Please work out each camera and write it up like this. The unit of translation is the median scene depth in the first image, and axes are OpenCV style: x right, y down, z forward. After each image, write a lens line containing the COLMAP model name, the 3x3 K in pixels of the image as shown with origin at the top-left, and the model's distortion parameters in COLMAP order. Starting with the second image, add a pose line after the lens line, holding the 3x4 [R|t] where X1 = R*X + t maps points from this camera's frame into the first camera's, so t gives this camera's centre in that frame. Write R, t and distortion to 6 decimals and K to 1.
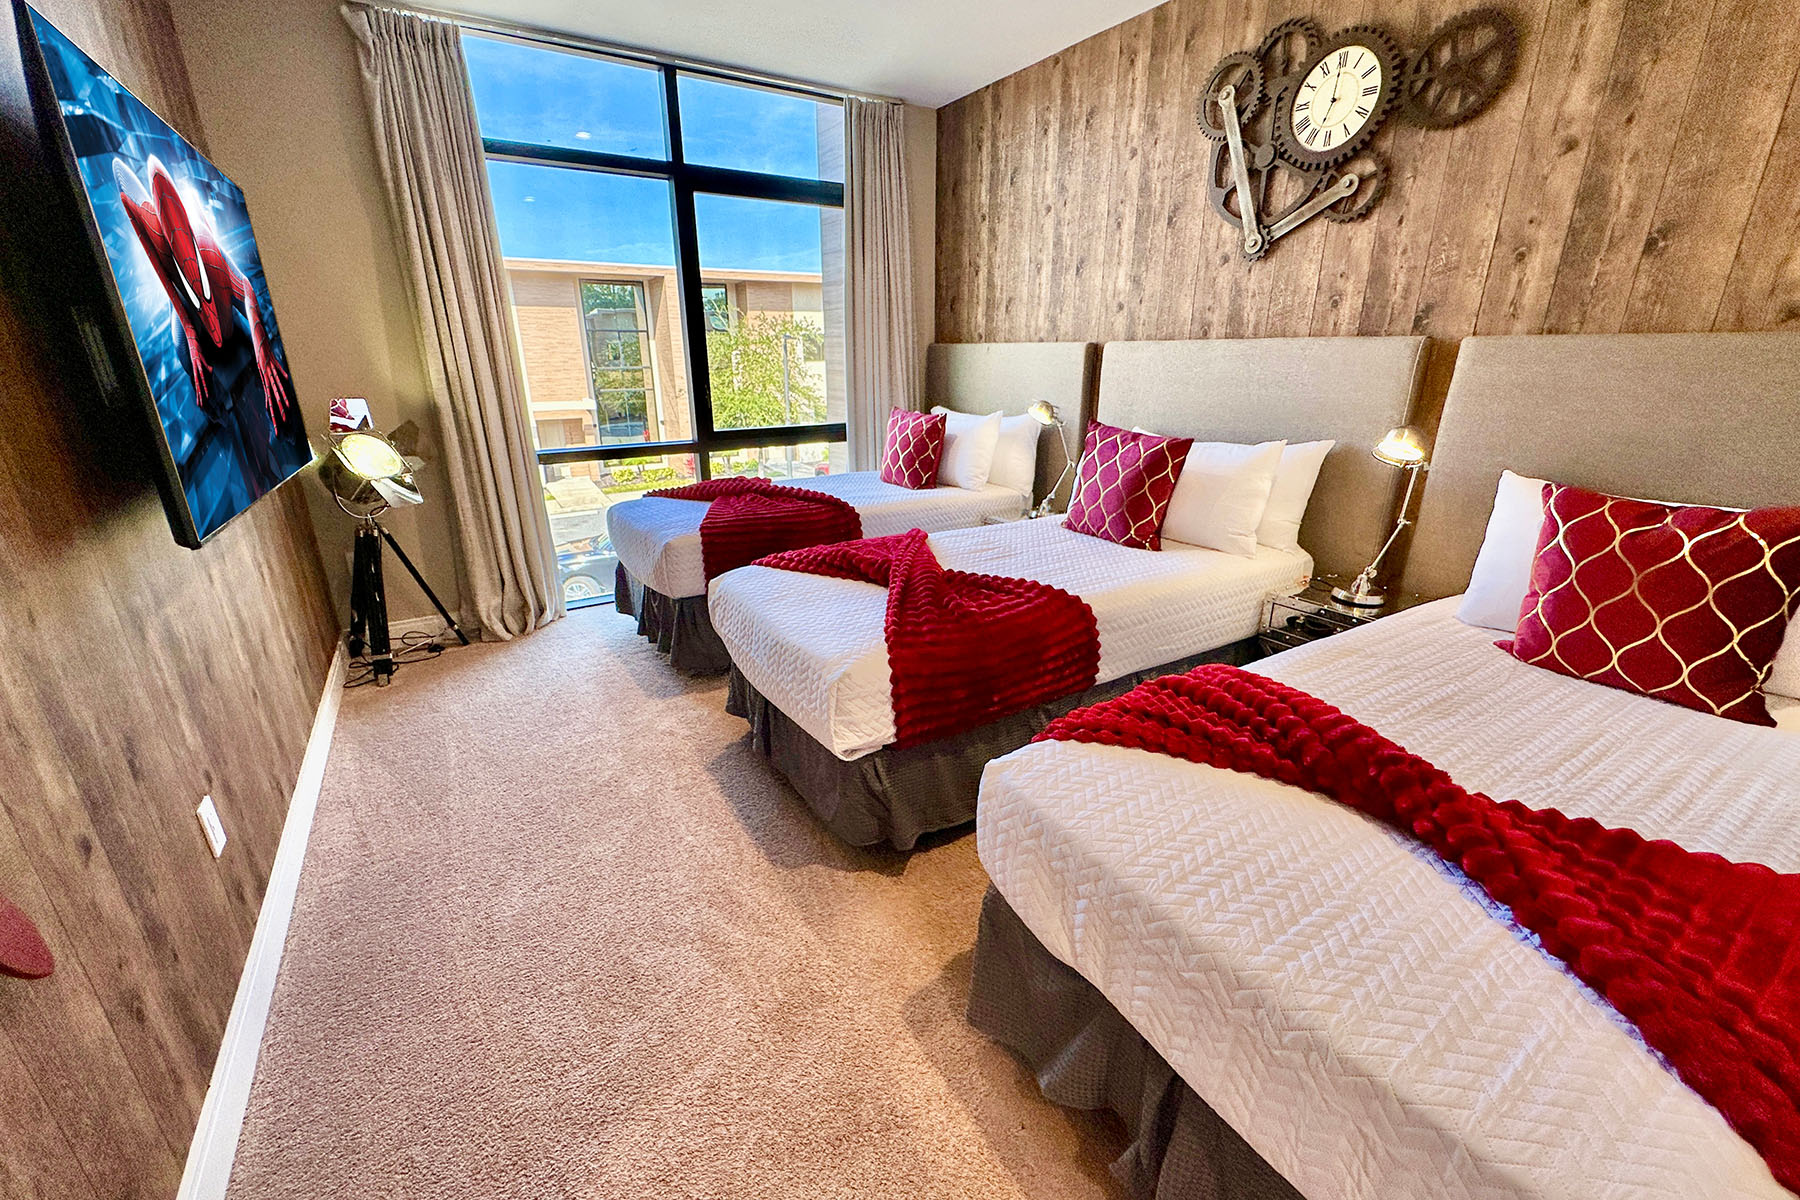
lens RADIAL K [[721.8, 0, 907.3], [0, 721.8, 599.2], [0, 0, 1]] dist [-0.003853, 0.000464]
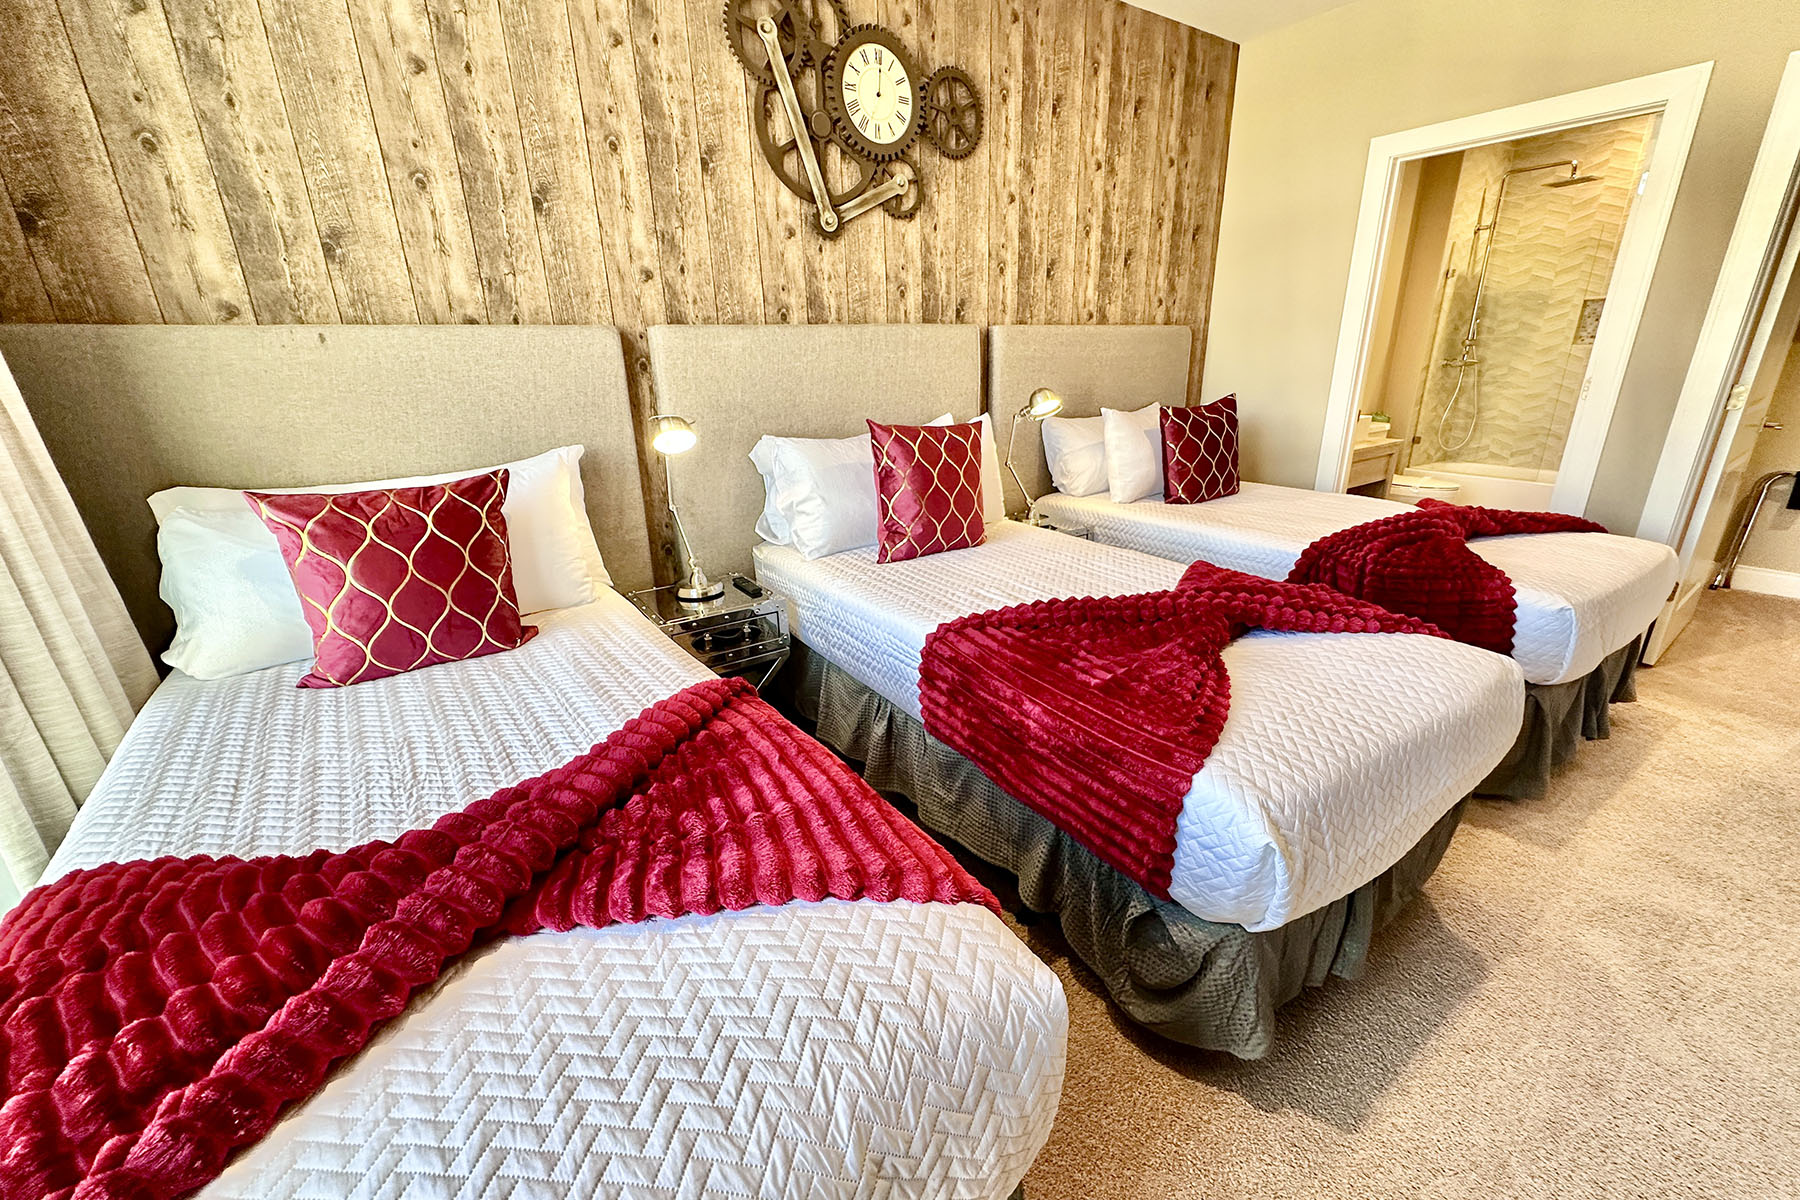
lens RADIAL K [[721.8, 0, 894.0], [0, 721.8, 603.8], [0, 0, 1]] dist [-0.003853, 0.000464]
pose [[-0.039629, -0.316370, 0.947808, -0.532029], [0.354647, 0.882343, 0.309347, -0.302539], [-0.934160, 0.348397, 0.077234, 0.977504]]
